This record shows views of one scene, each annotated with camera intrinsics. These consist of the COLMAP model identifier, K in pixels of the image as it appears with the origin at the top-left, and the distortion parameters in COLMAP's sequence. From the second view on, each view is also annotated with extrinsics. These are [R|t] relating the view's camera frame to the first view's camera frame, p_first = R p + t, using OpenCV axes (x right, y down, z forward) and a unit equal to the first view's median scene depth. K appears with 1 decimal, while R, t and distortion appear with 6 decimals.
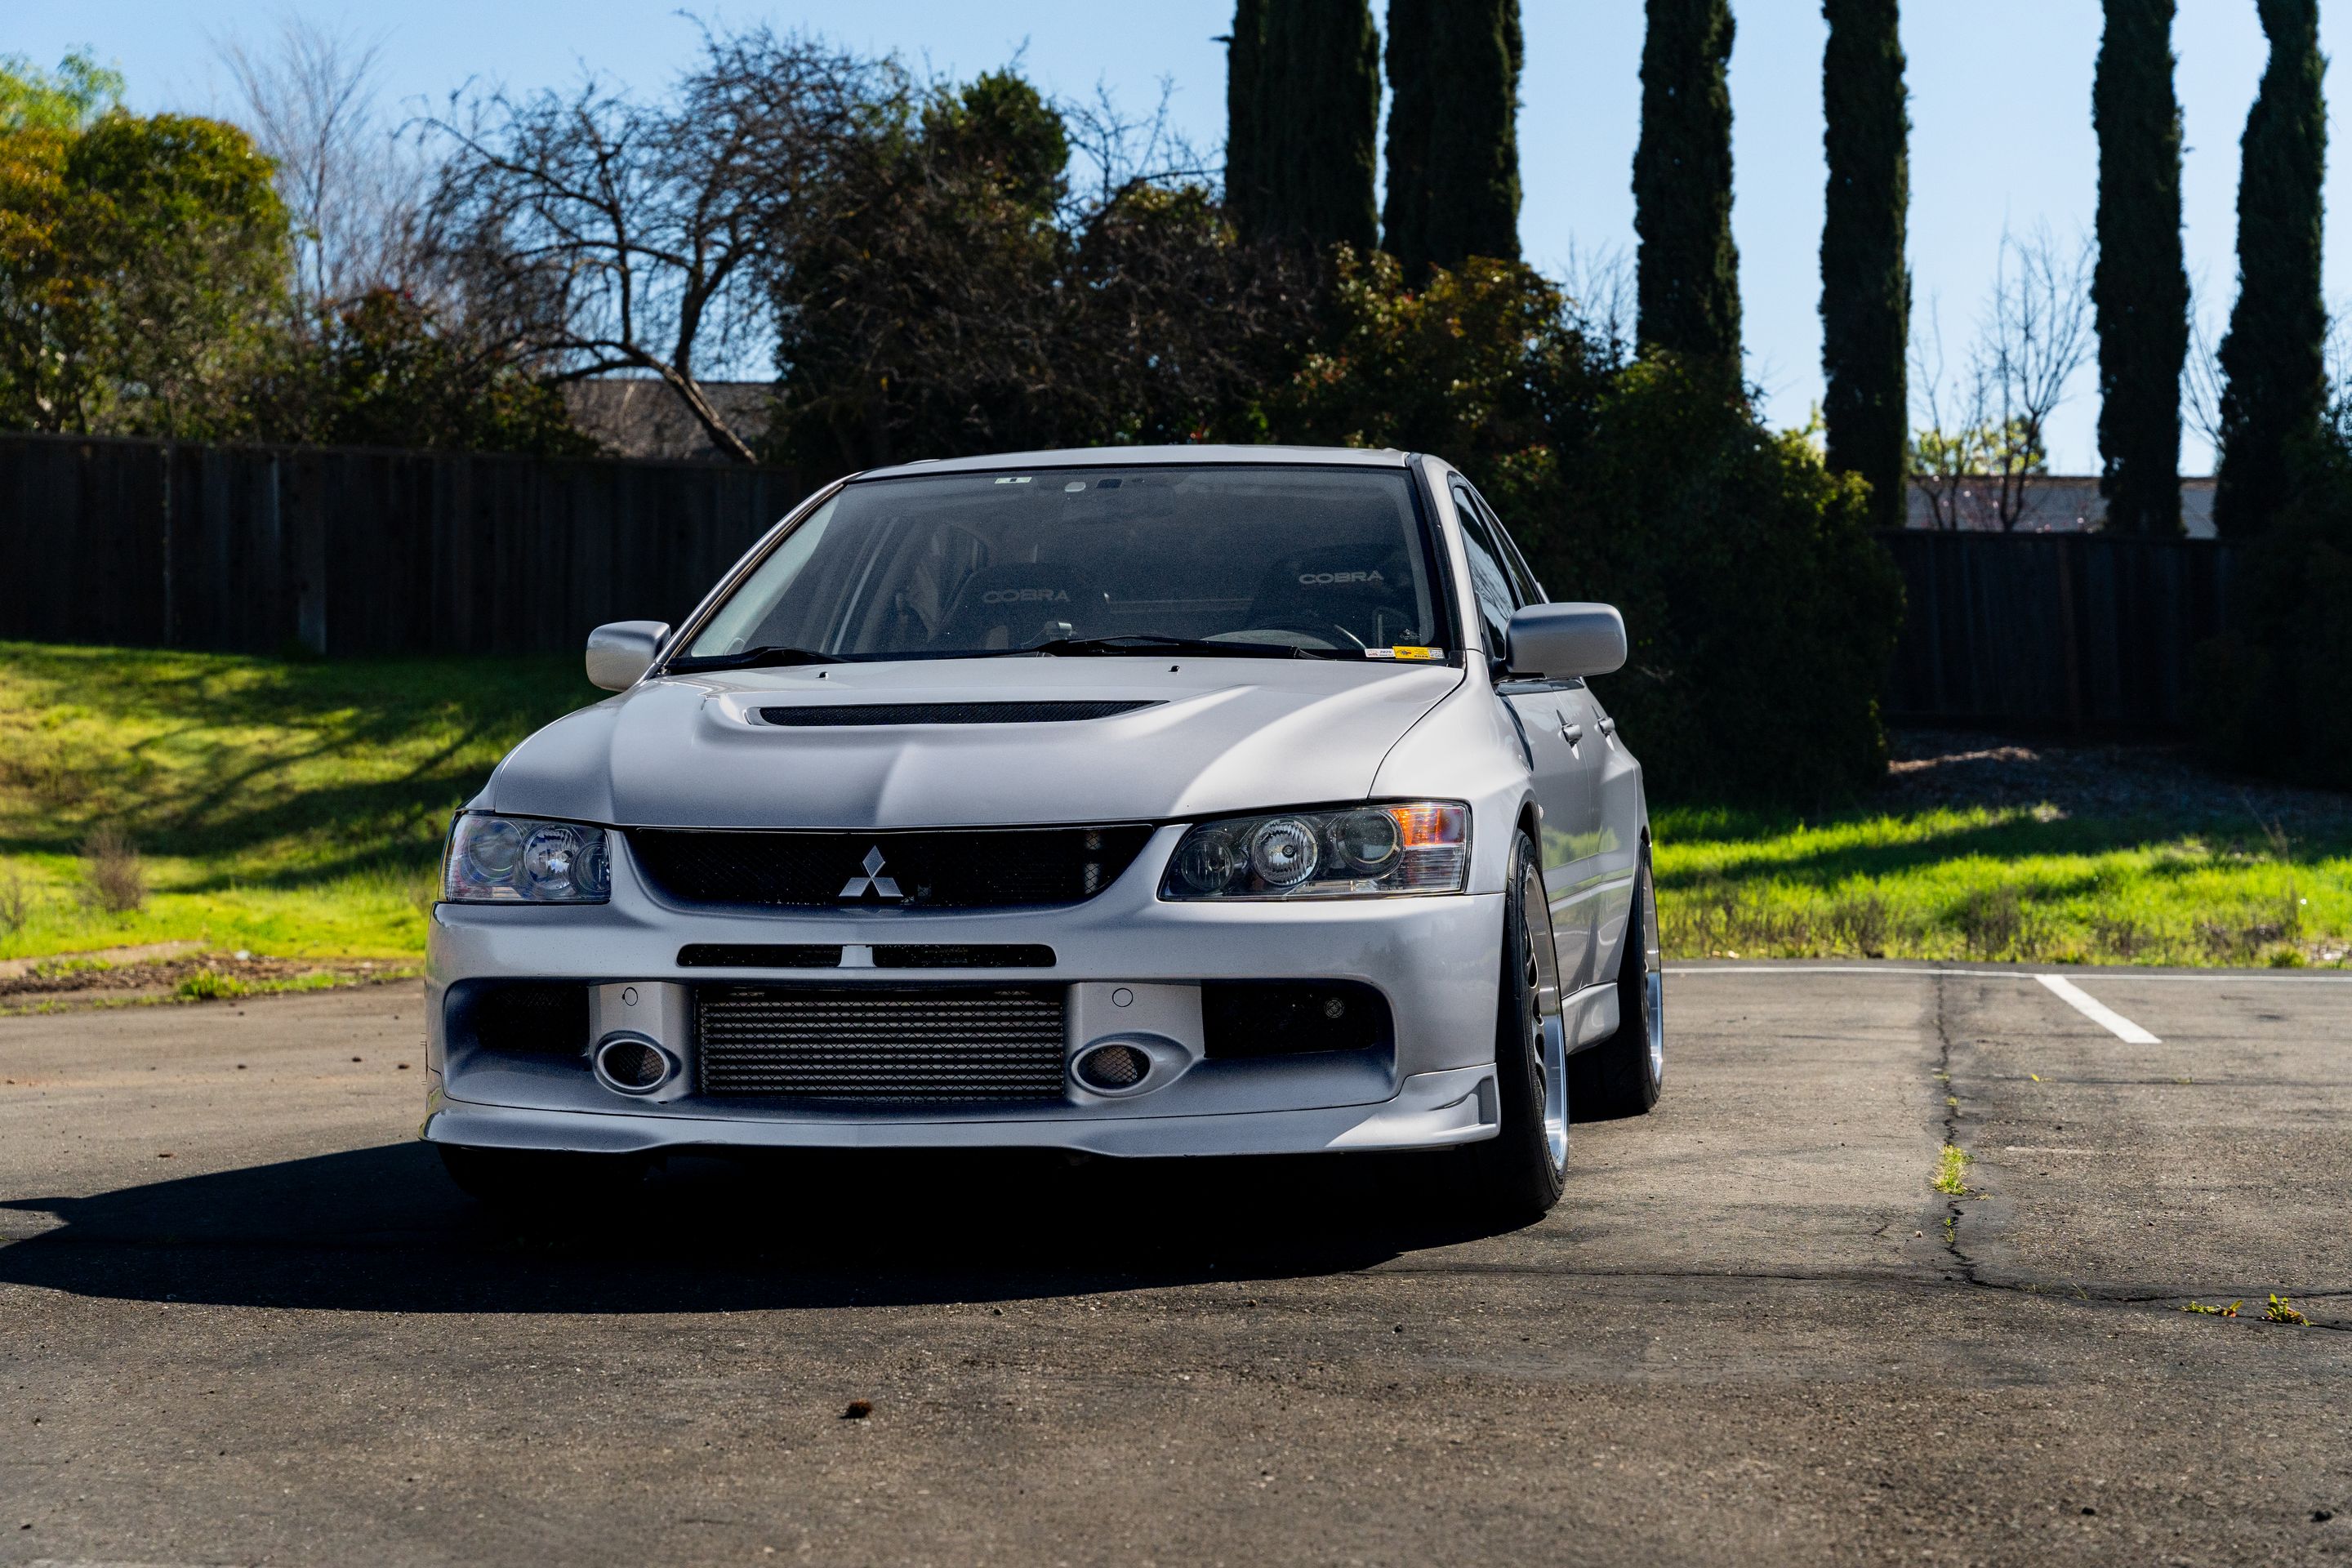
lens RADIAL K [[4141.4, 0, 1176.0], [0, 4141.4, 784.0], [0, 0, 1]] dist [0.028882, -0.019702]
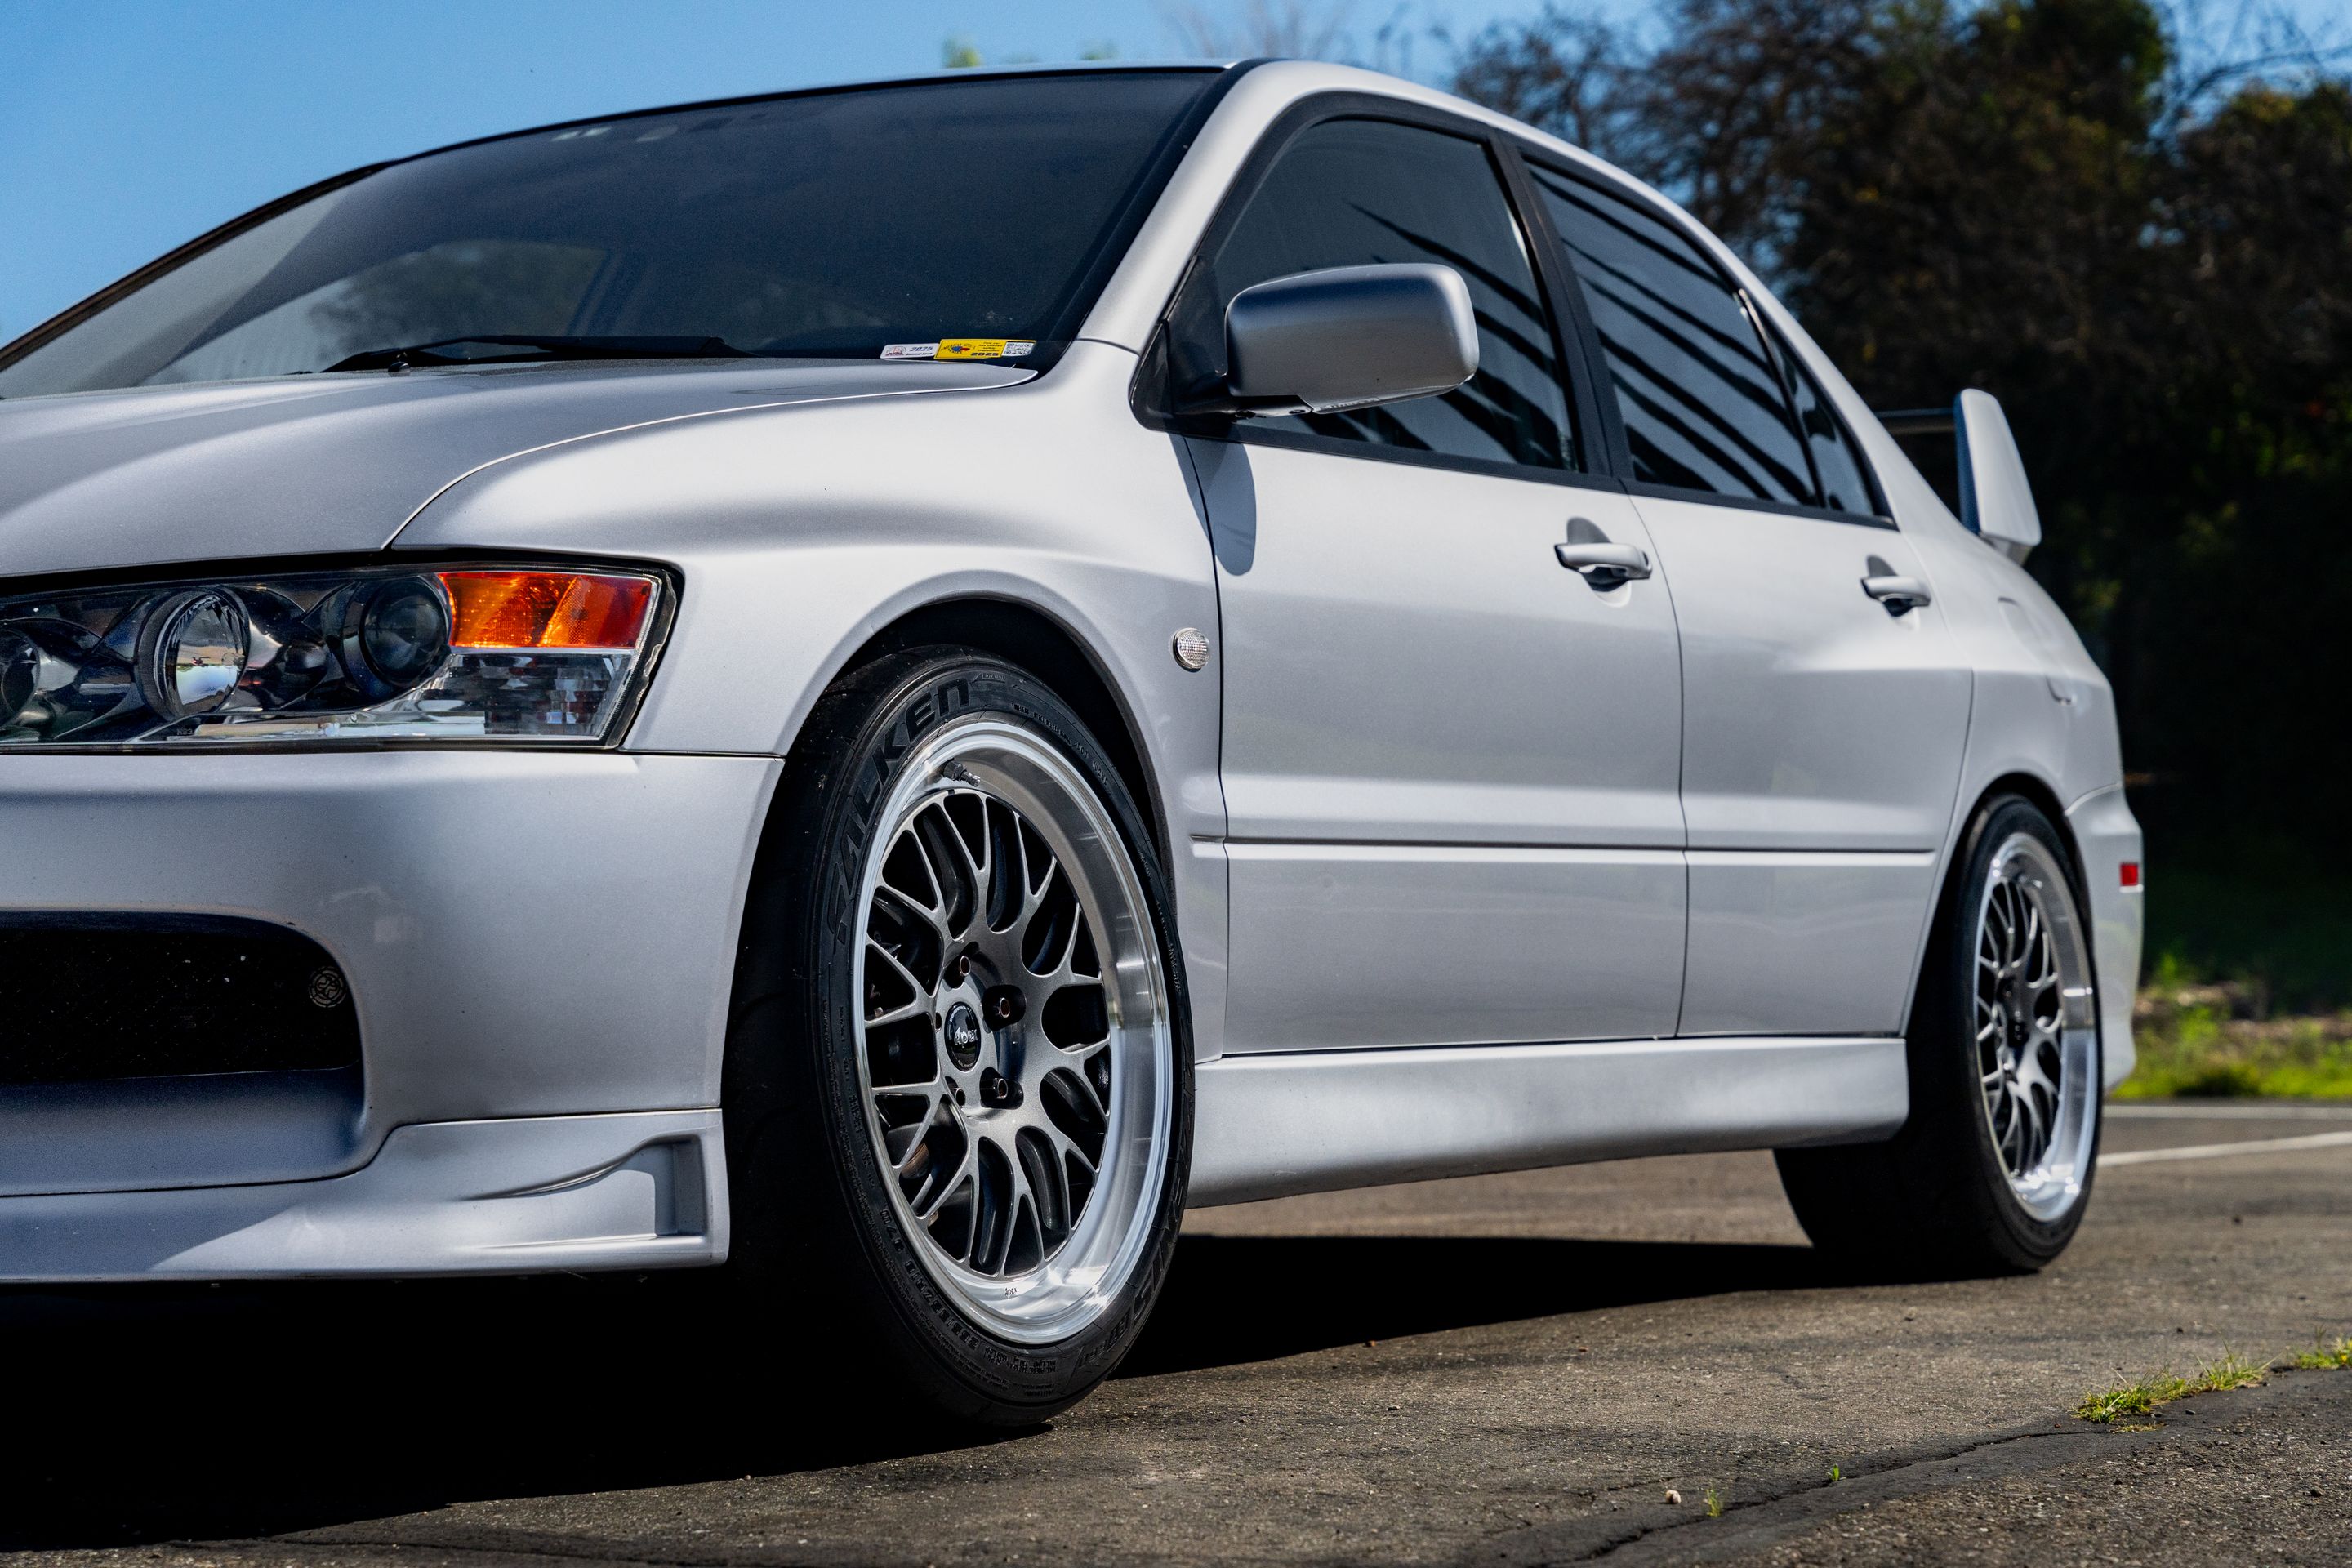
lens RADIAL K [[4747.8, 0, 1216.9], [0, 4747.8, 784.0], [0, 0, 1]] dist [0.078148, -0.087135]
pose [[0.953573, -0.013463, -0.300860, 0.305761], [0.003007, 0.999376, -0.035191, 0.050720], [0.301146, 0.032653, 0.953019, 0.506783]]
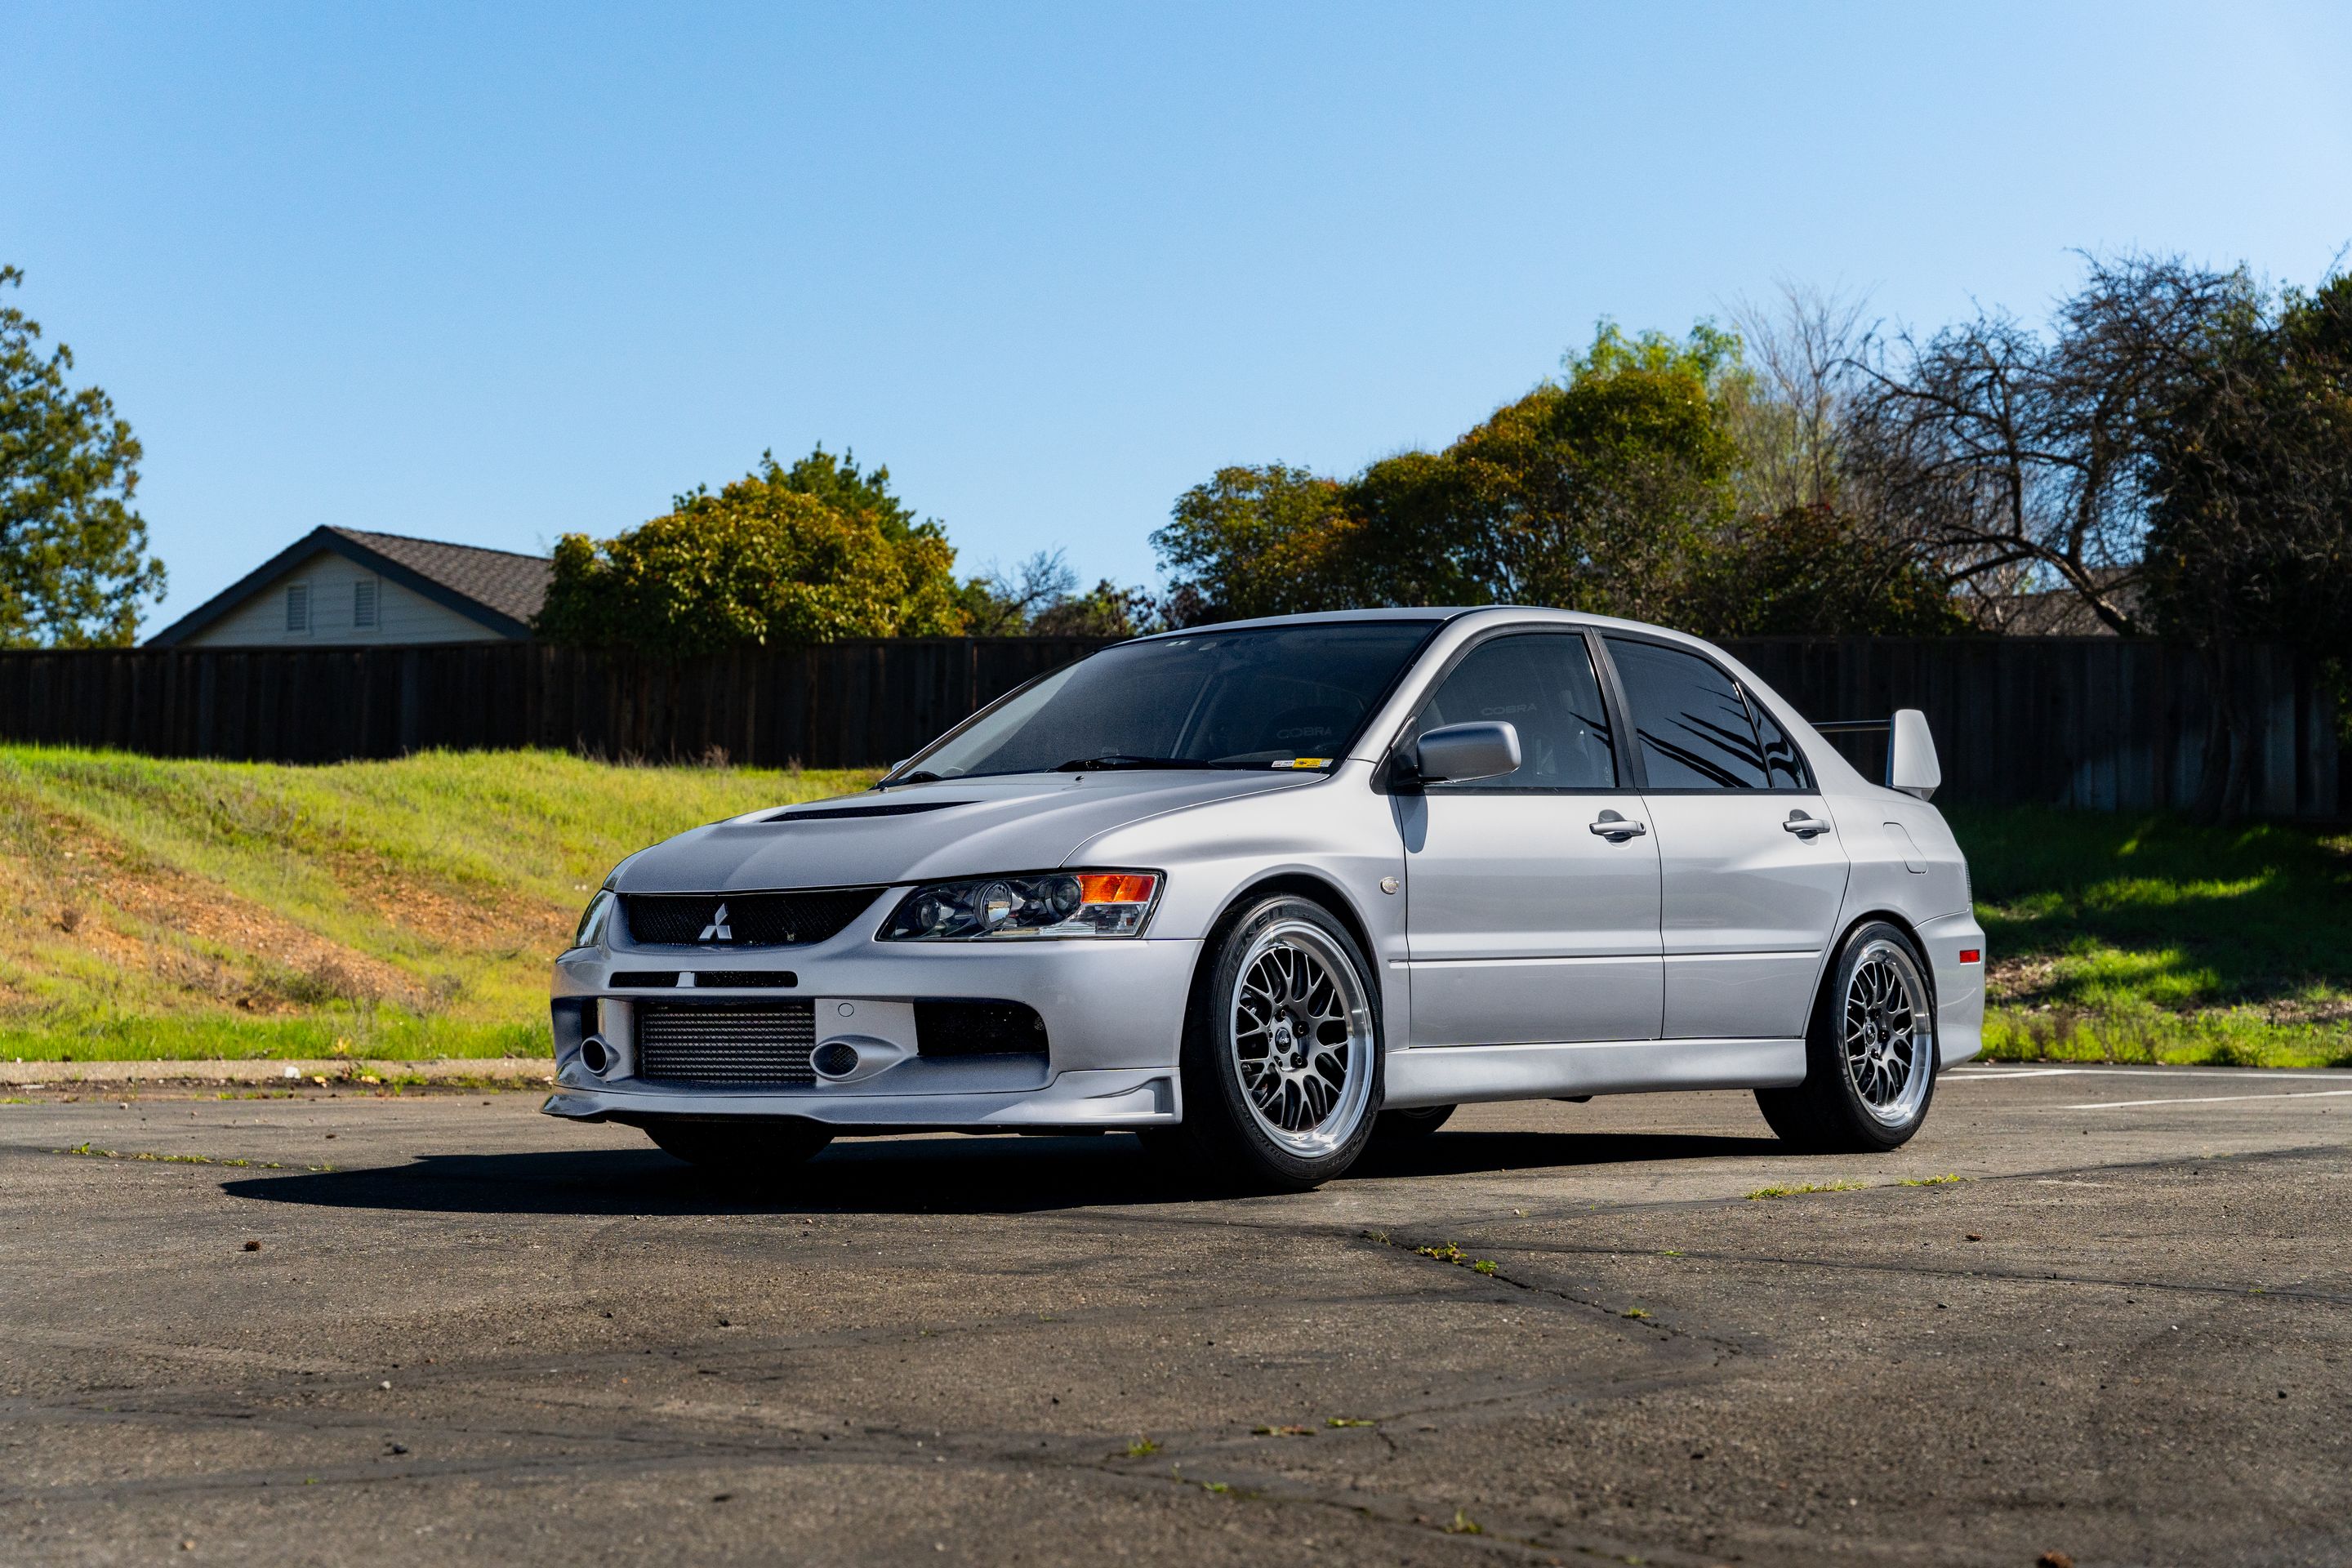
lens RADIAL K [[3639.7, 0, 1176.0], [0, 3639.7, 784.0], [0, 0, 1]] dist [0.103405, 0.102561]
pose [[0.874845, -0.021729, -0.483916, 0.660270], [0.000885, 0.999063, -0.043261, 0.027870], [0.484403, 0.037419, 0.874044, -0.023181]]
